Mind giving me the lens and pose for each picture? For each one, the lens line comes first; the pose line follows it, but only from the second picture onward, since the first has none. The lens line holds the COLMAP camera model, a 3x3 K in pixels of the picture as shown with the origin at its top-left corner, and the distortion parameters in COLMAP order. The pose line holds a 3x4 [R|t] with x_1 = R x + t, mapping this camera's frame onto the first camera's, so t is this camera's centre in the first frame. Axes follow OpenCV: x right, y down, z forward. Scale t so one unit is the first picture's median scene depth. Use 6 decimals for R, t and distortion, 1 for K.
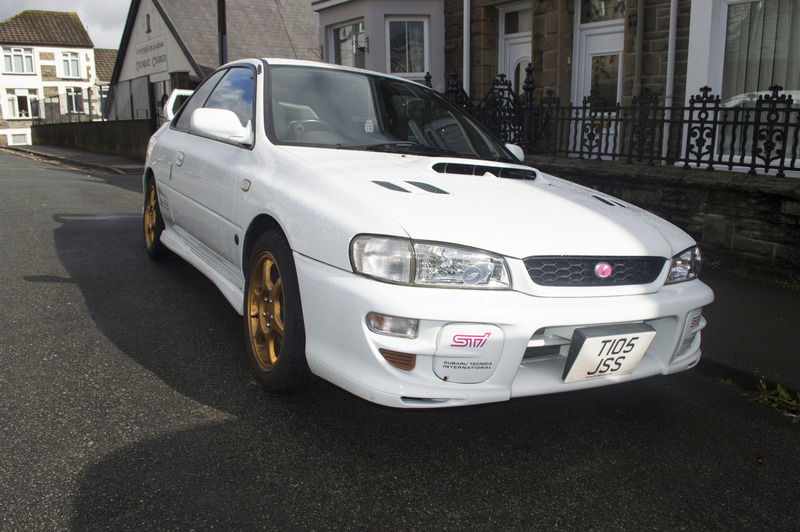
lens RADIAL K [[633.6, 0, 398.8], [0, 633.6, 265.3], [0, 0, 1]] dist [-0.091426, 0.021756]
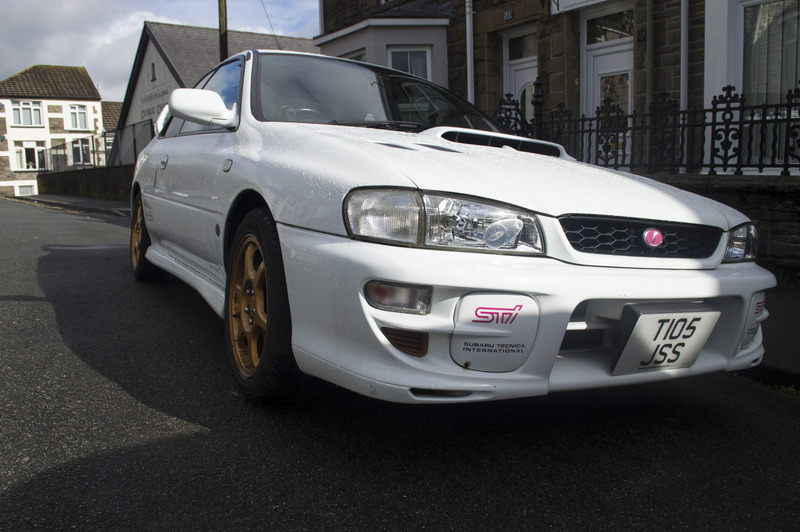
lens RADIAL K [[633.6, 0, 398.7], [0, 633.6, 266.6], [0, 0, 1]] dist [-0.091426, 0.021756]
pose [[0.999795, -0.017828, -0.009580, -0.000388], [0.017061, 0.997042, -0.074939, 0.078201], [0.010888, 0.074761, 0.997142, 0.141885]]
